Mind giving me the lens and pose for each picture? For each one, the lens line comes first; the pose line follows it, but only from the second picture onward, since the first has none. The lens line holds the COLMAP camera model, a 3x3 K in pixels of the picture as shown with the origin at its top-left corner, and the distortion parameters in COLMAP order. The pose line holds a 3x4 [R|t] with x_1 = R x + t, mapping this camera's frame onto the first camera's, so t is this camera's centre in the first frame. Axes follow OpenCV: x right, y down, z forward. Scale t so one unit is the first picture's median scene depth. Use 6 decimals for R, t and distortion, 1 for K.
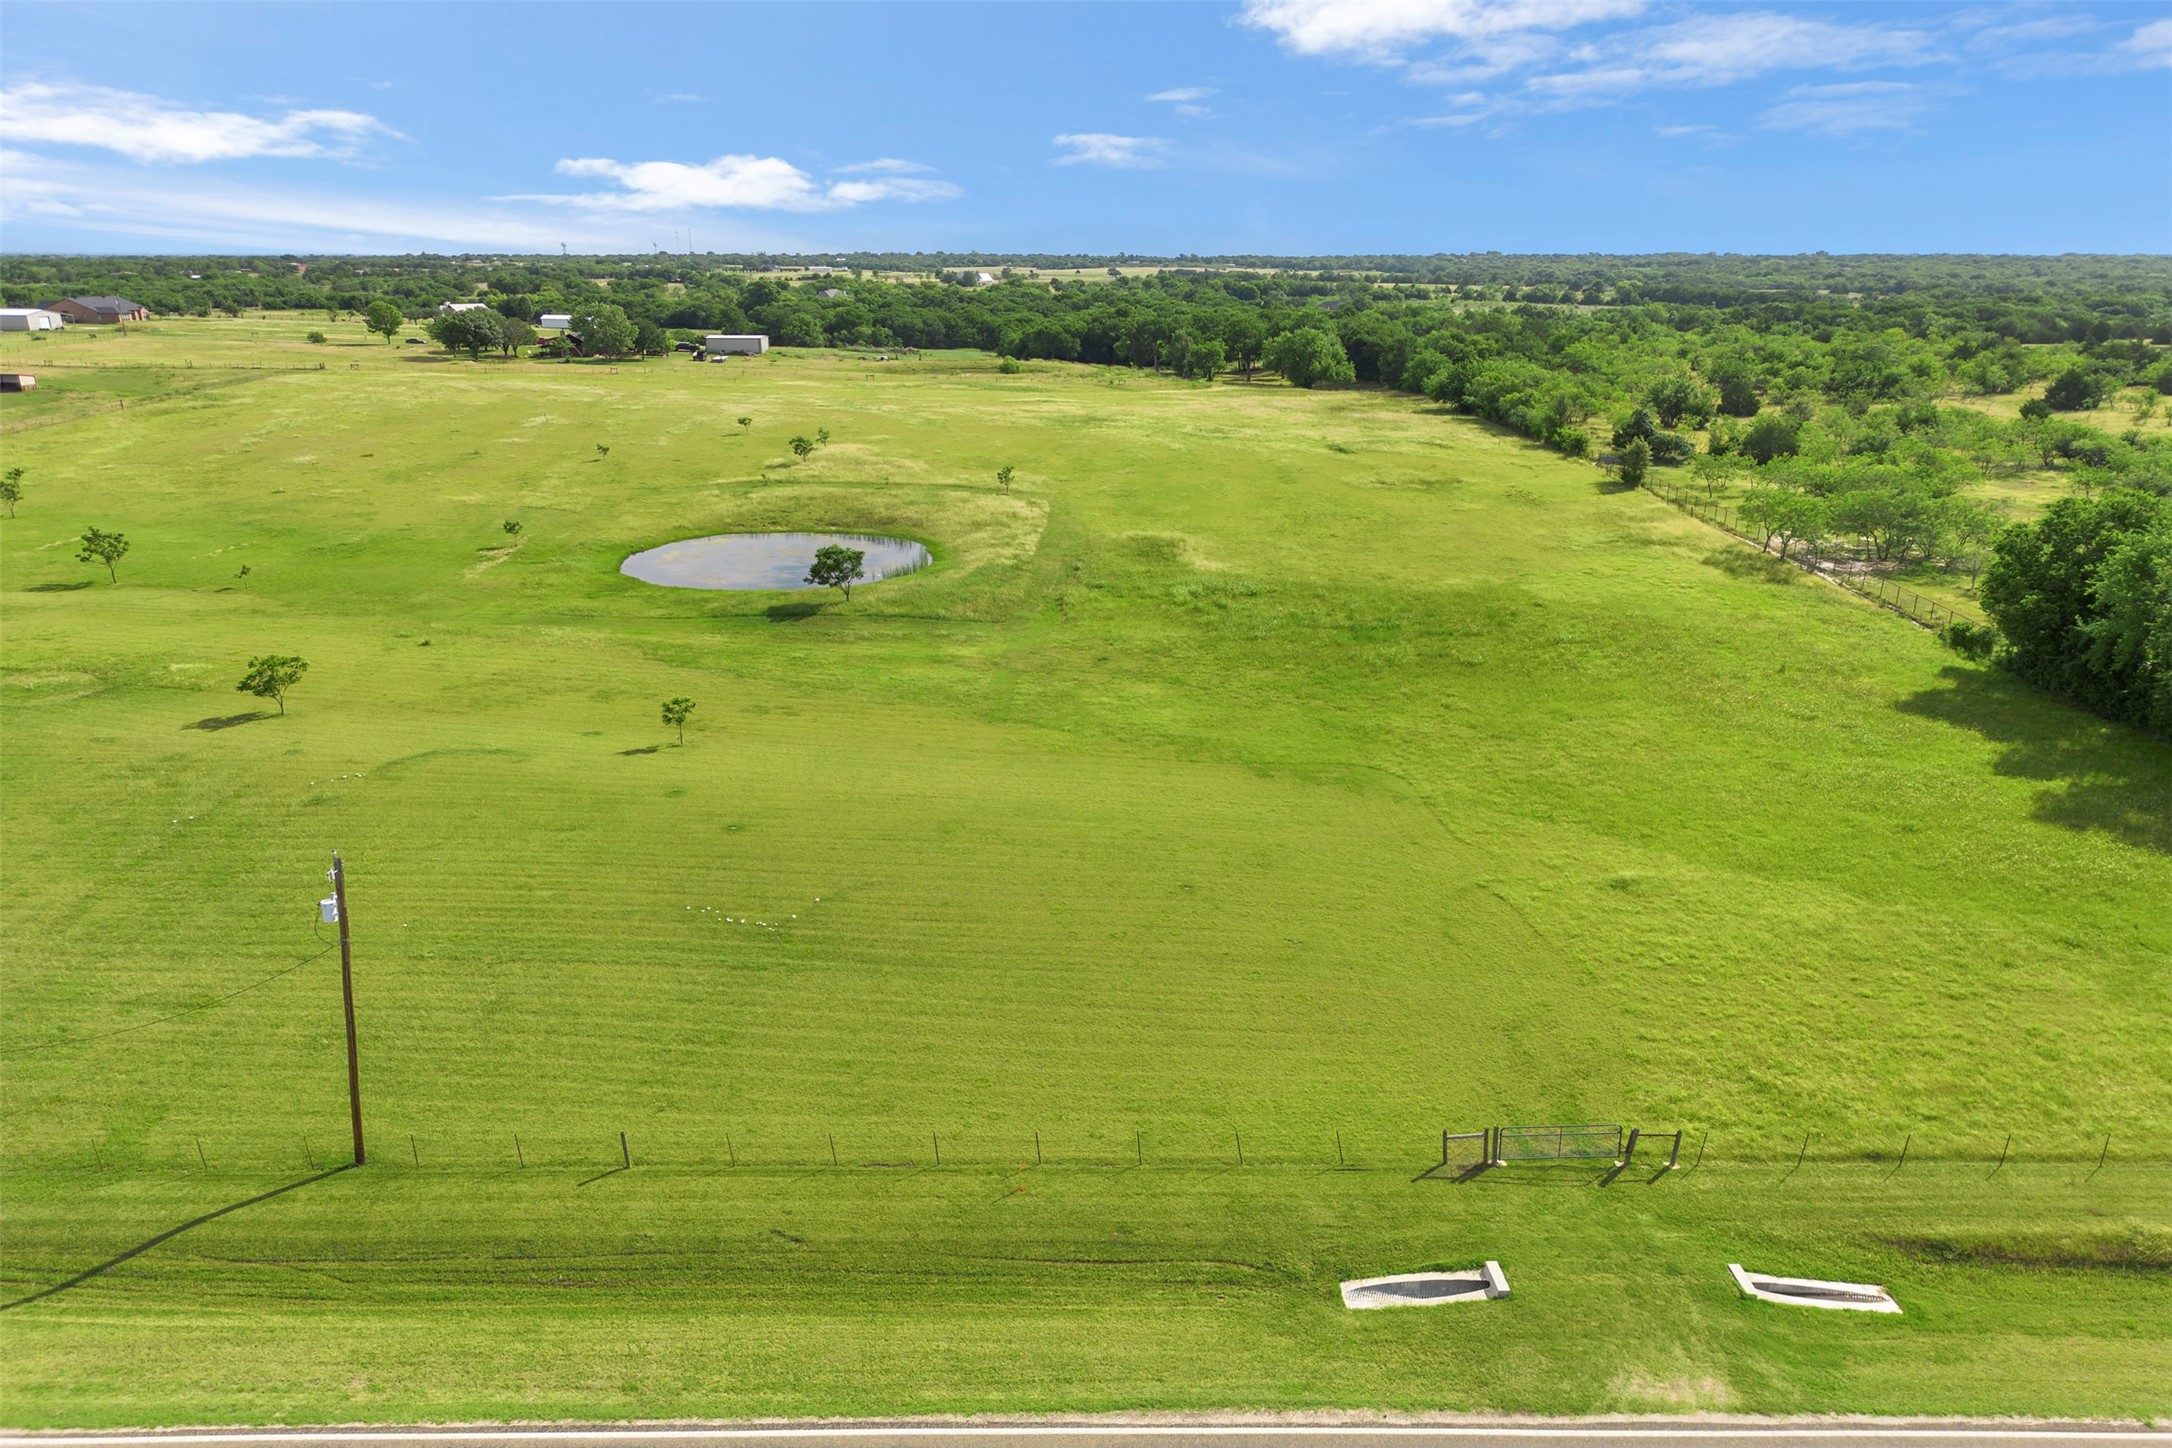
lens RADIAL K [[1524.8, 0, 1081.7], [0, 1524.8, 731.5], [0, 0, 1]] dist [0.055010, -0.050833]
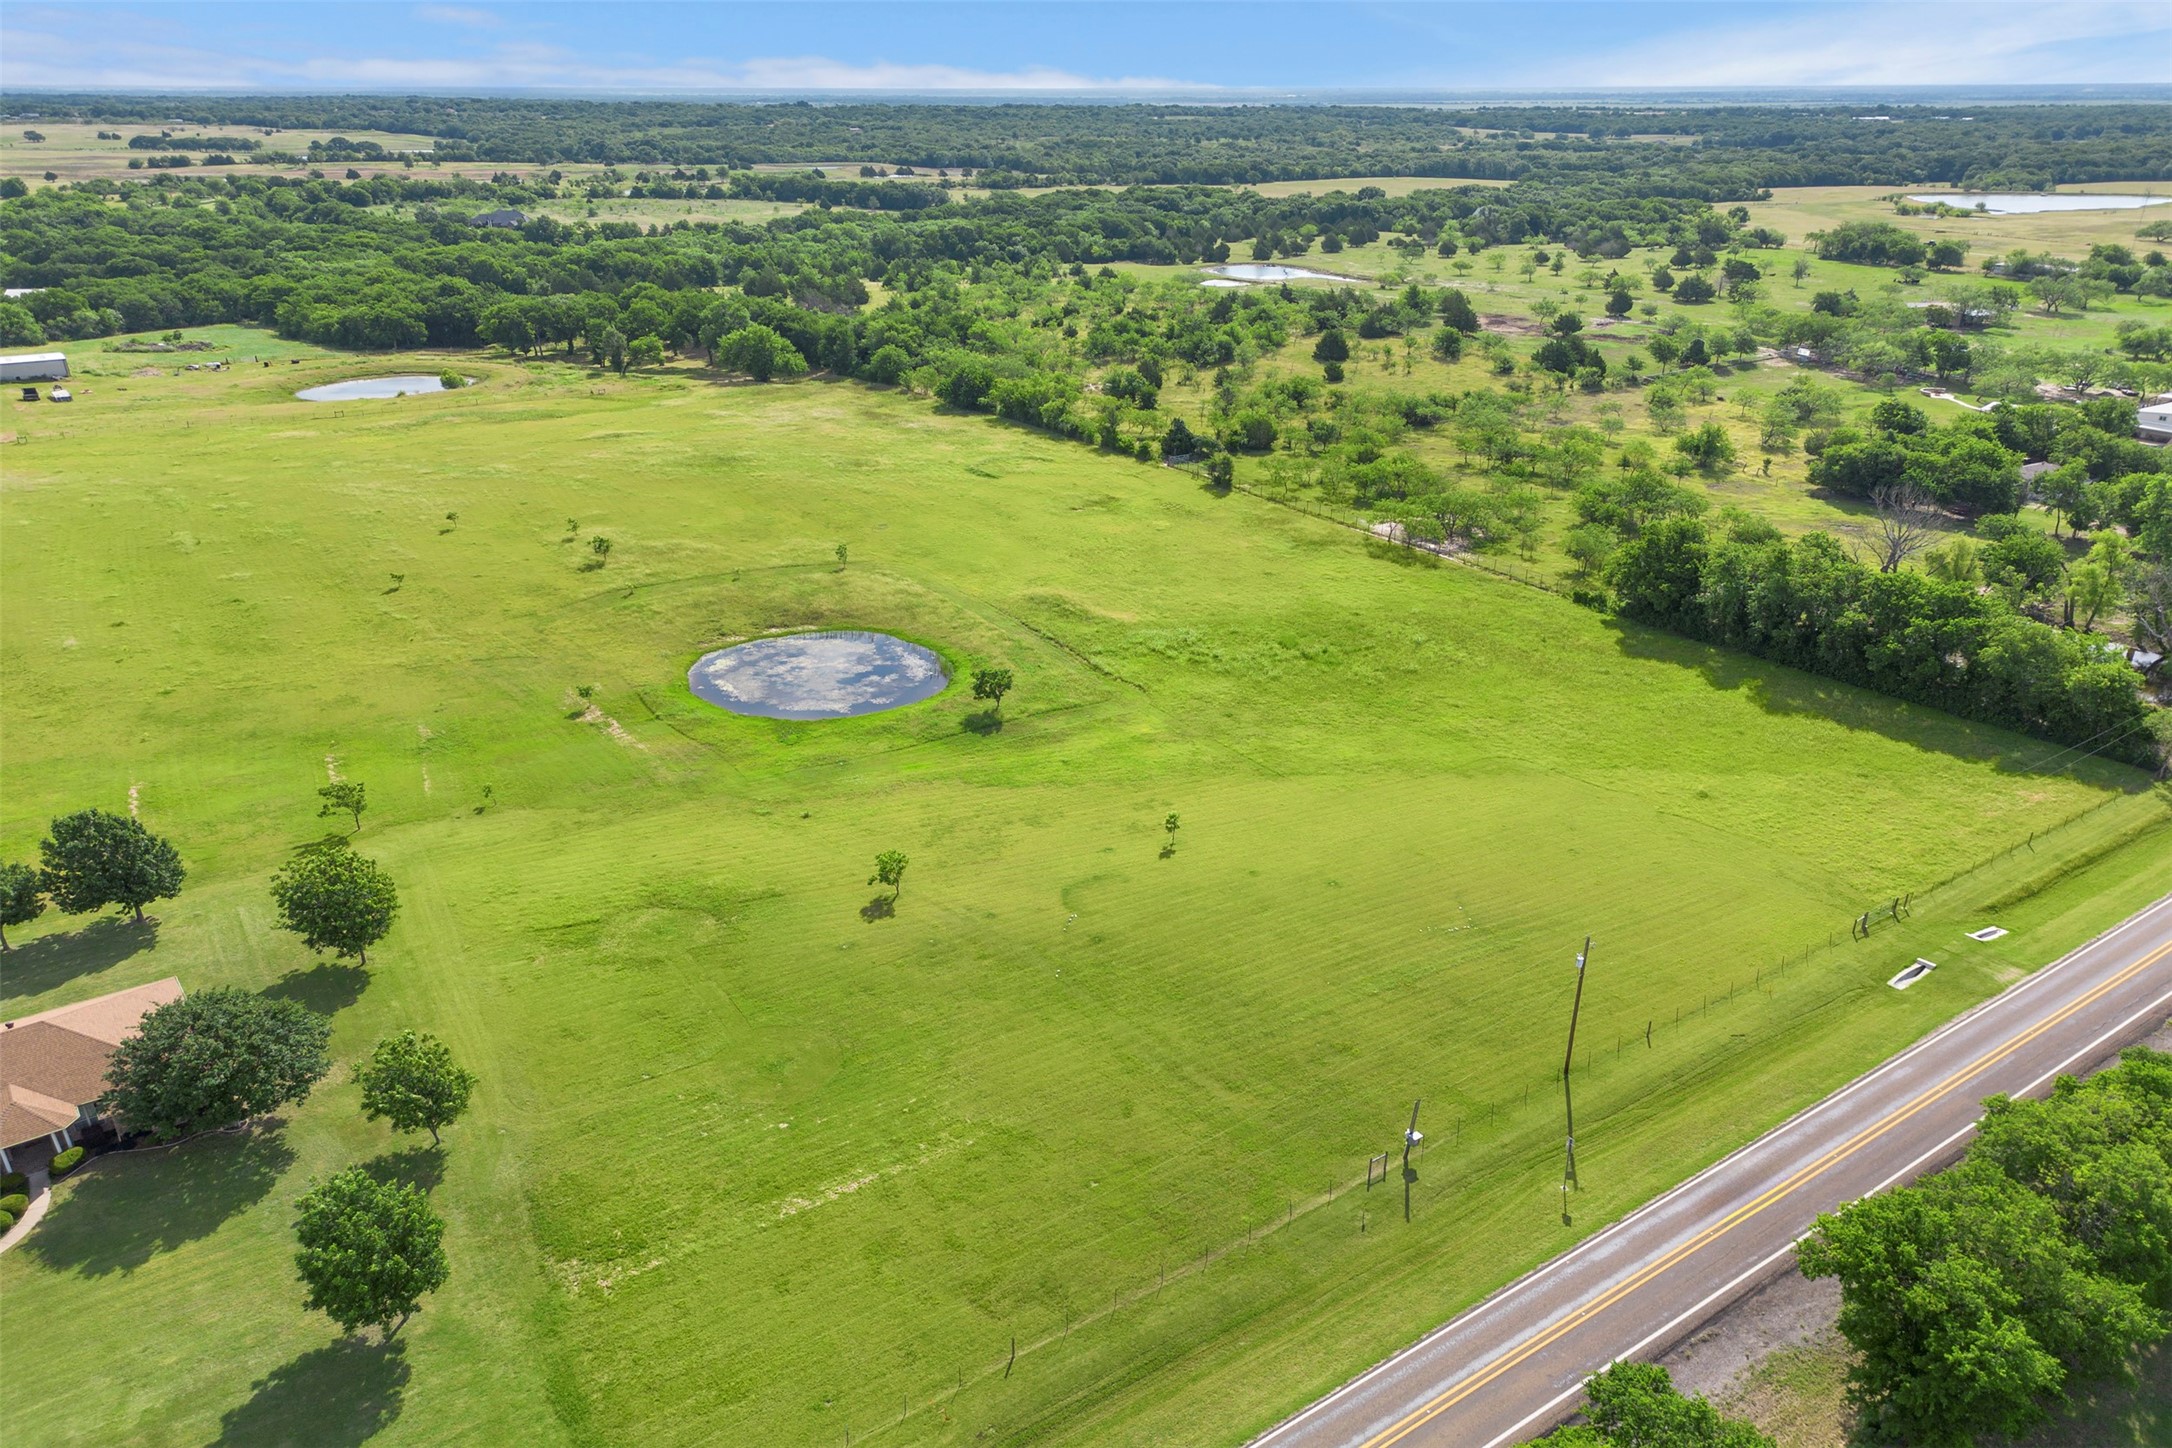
lens RADIAL K [[1524.8, 0, 1078.2], [0, 1524.8, 850.7], [0, 0, 1]] dist [0.055010, -0.050833]
pose [[0.822589, -0.252282, 0.509608, -0.845592], [0.170350, 0.964365, 0.202439, -0.233463], [-0.542520, -0.079713, 0.836252, -0.157718]]
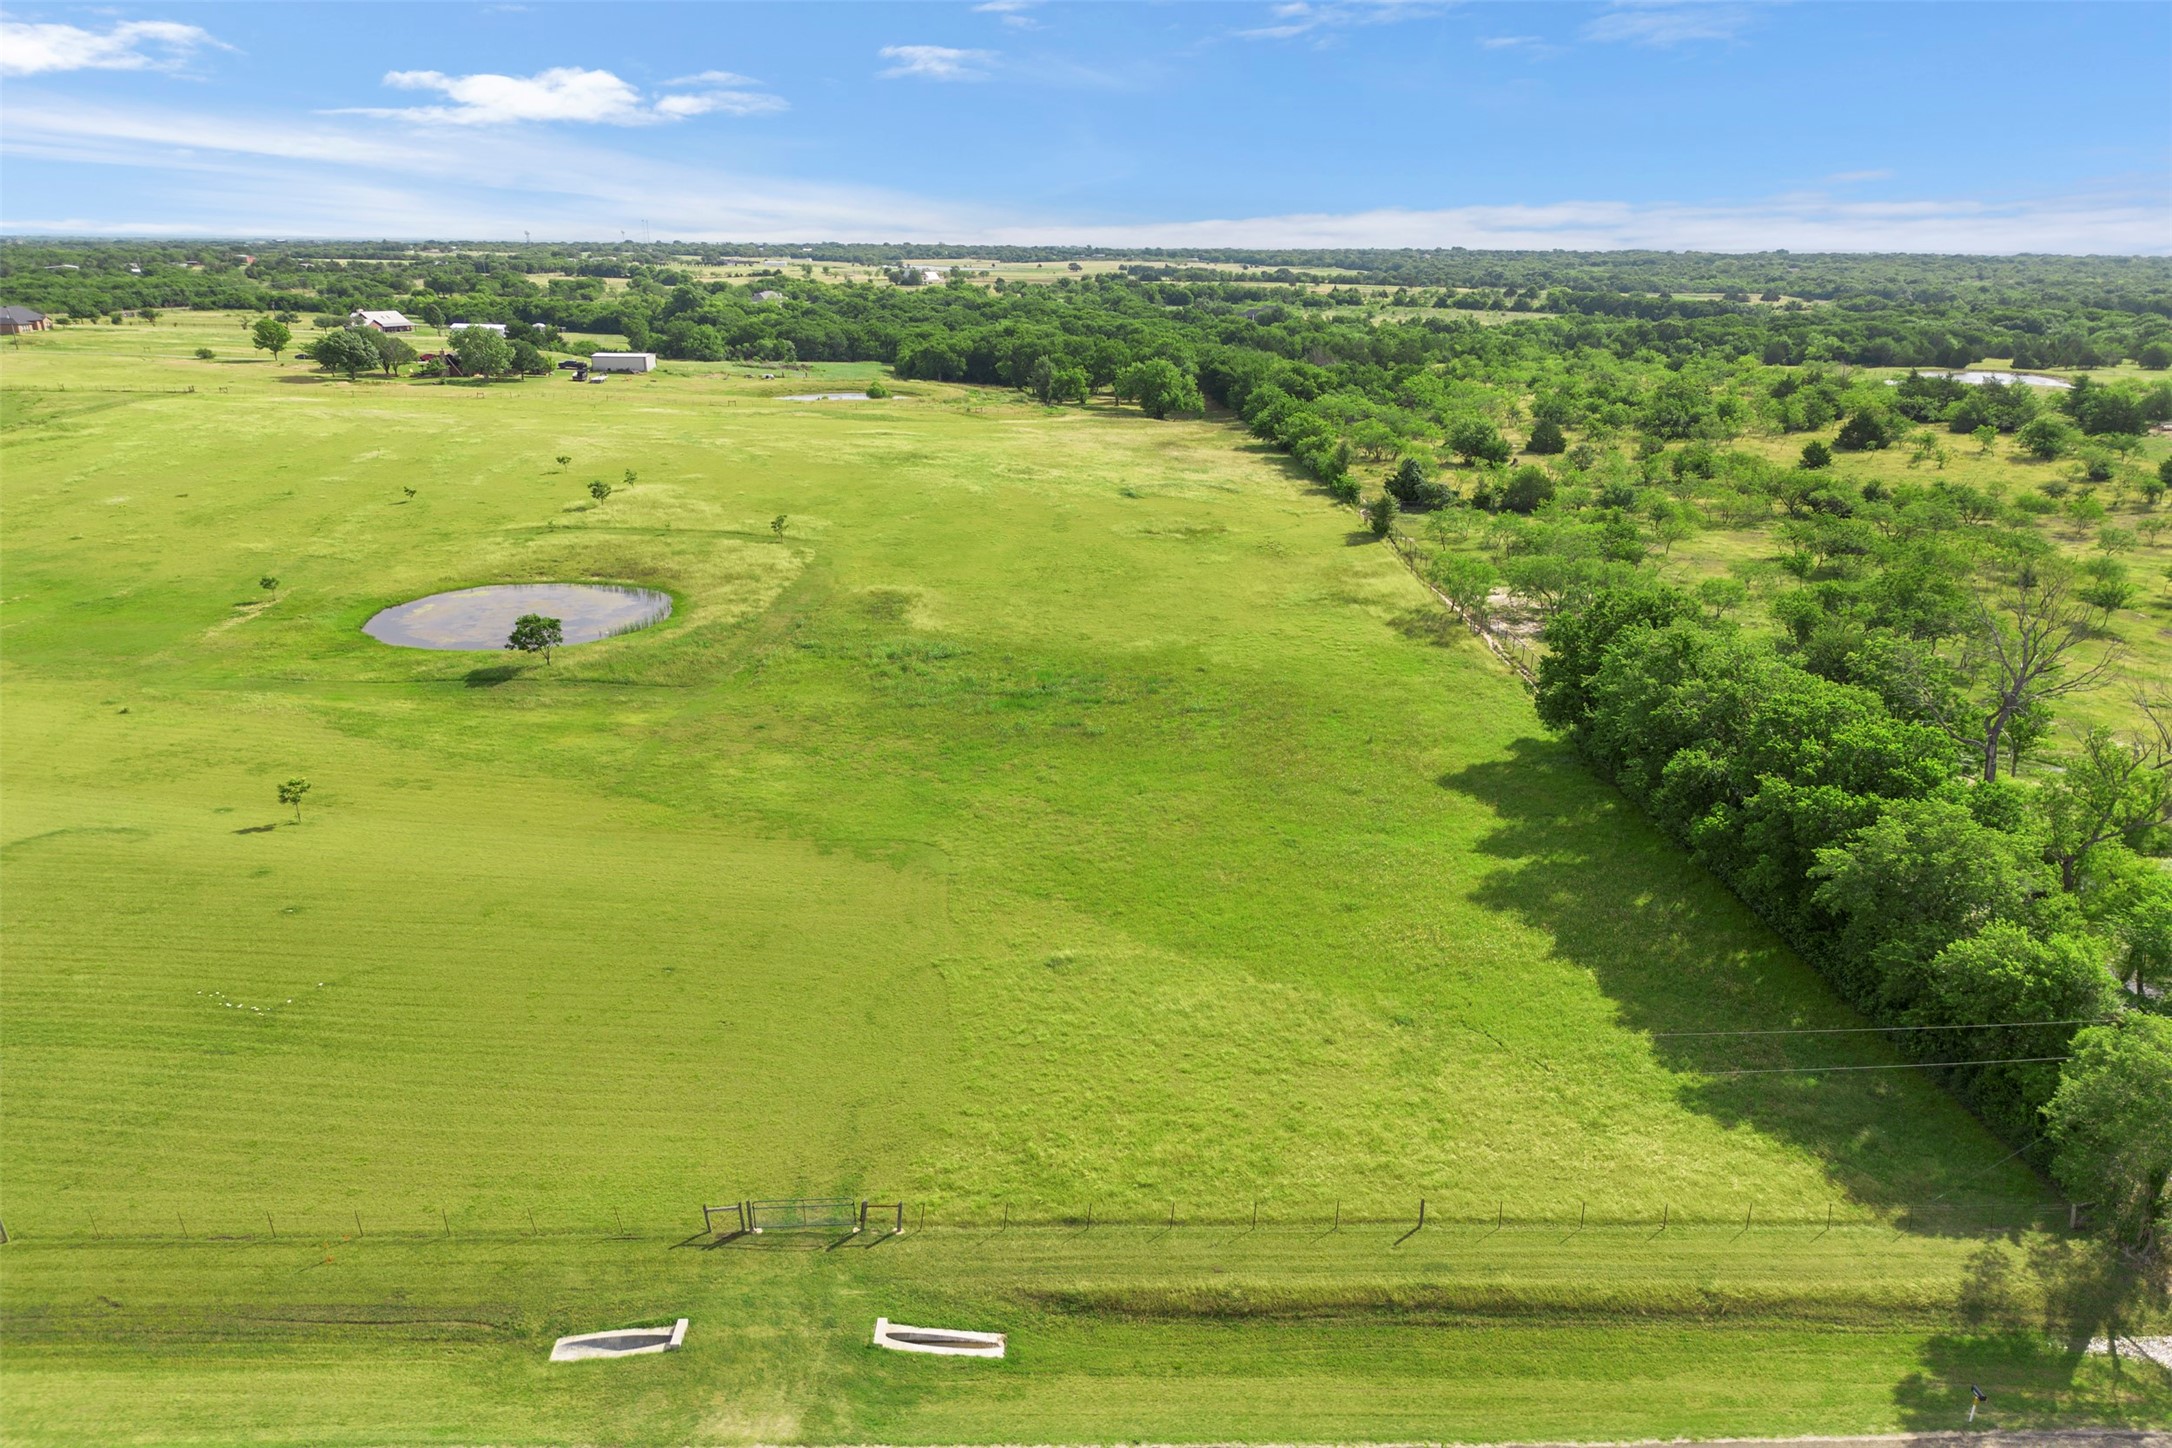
lens RADIAL K [[1524.8, 0, 1078.2], [0, 1524.8, 719.7], [0, 0, 1]] dist [0.055010, -0.050833]
pose [[0.999875, 0.003425, 0.015438, 0.213328], [-0.003411, 0.999994, -0.000901, -0.050070], [-0.015441, 0.000849, 0.999880, -0.086884]]
